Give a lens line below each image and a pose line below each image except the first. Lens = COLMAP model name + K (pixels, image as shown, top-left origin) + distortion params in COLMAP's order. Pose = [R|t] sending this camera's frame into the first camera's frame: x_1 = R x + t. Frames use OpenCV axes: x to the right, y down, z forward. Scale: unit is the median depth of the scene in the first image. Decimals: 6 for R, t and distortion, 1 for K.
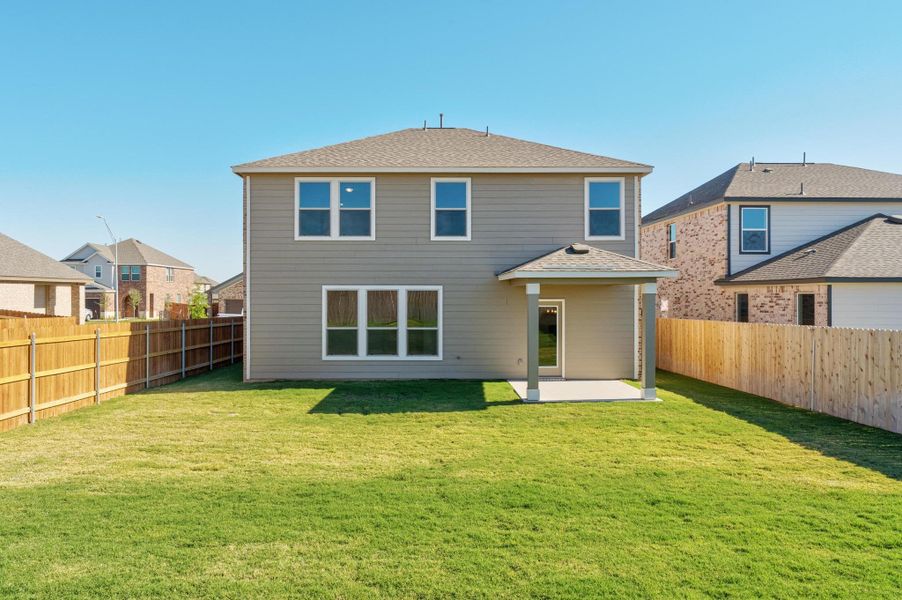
lens RADIAL K [[609.8, 0, 451.0], [0, 609.8, 300.0], [0, 0, 1]] dist [0.006931, -0.000102]
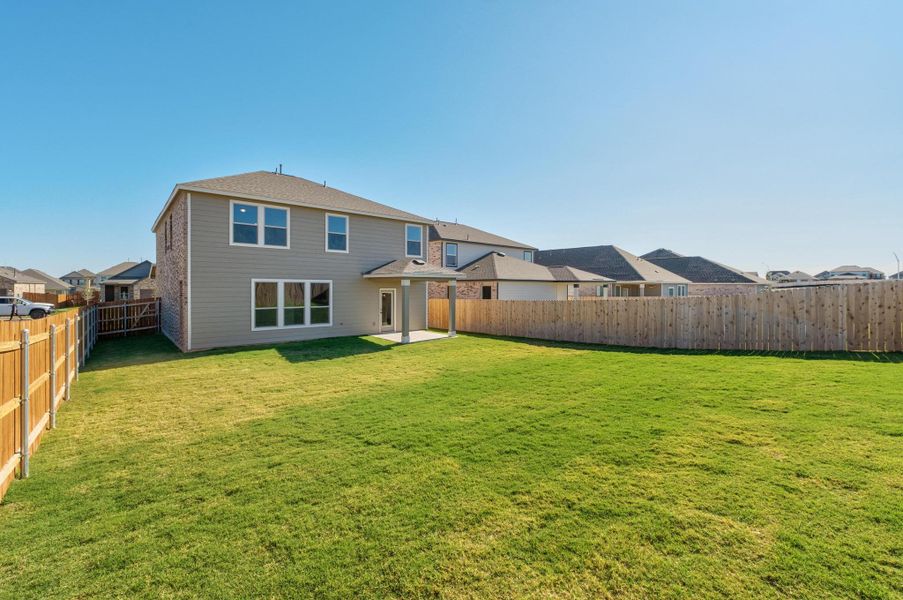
lens RADIAL K [[400.0, 0, 453.0], [0, 400.0, 289.2], [0, 0, 1]] dist [-0.001499, -0.000158]
pose [[0.740206, -0.000519, 0.672380, -0.491538], [0.000308, 1.000000, 0.000433, 0.000668], [-0.672380, -0.000113, 0.740206, -0.004883]]
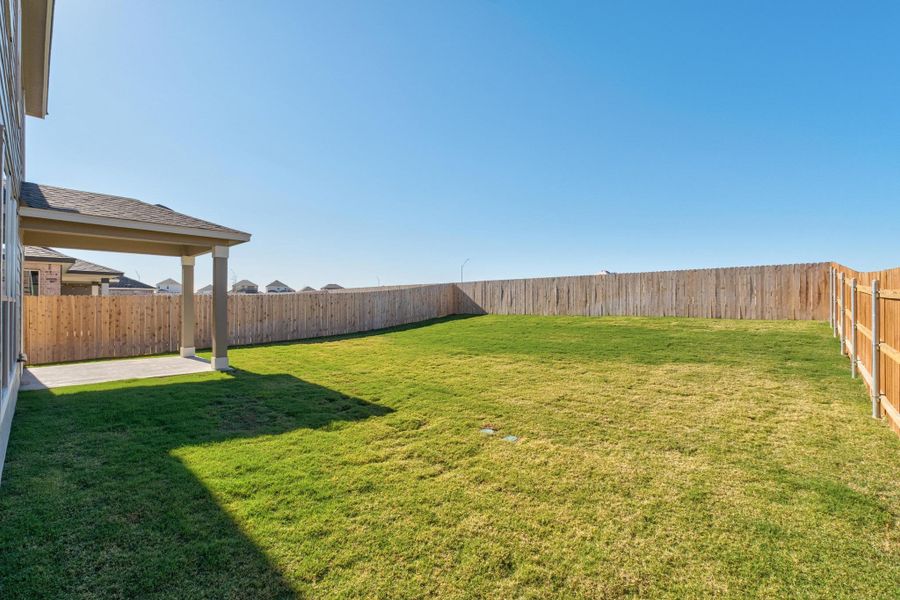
lens RADIAL K [[398.6, 0, 451.5], [0, 398.6, 289.2], [0, 0, 1]] dist [-0.001499, -0.000158]
pose [[-0.735307, 0.013207, 0.677606, -0.484607], [-0.001263, 0.999782, -0.020856, 0.038445], [-0.677733, -0.016191, -0.735130, 1.023886]]
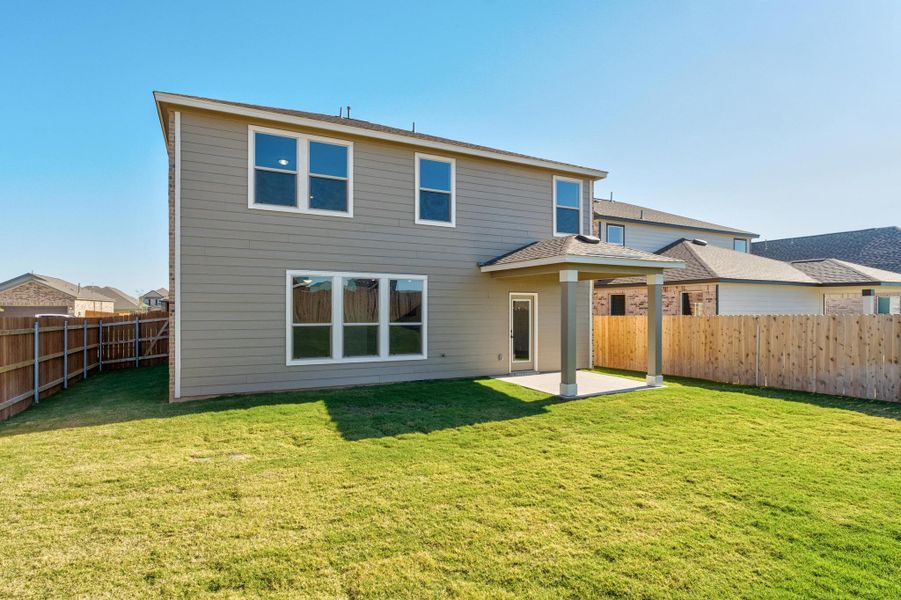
lens RADIAL K [[465.1, 0, 431.5], [0, 465.1, 314.1], [0, 0, 1]] dist [-0.004308, -0.000732]
pose [[0.894004, -0.000822, 0.448058, -0.312388], [0.001437, 0.999998, -0.001031, 0.033709], [-0.448057, 0.001566, 0.894004, 0.388563]]
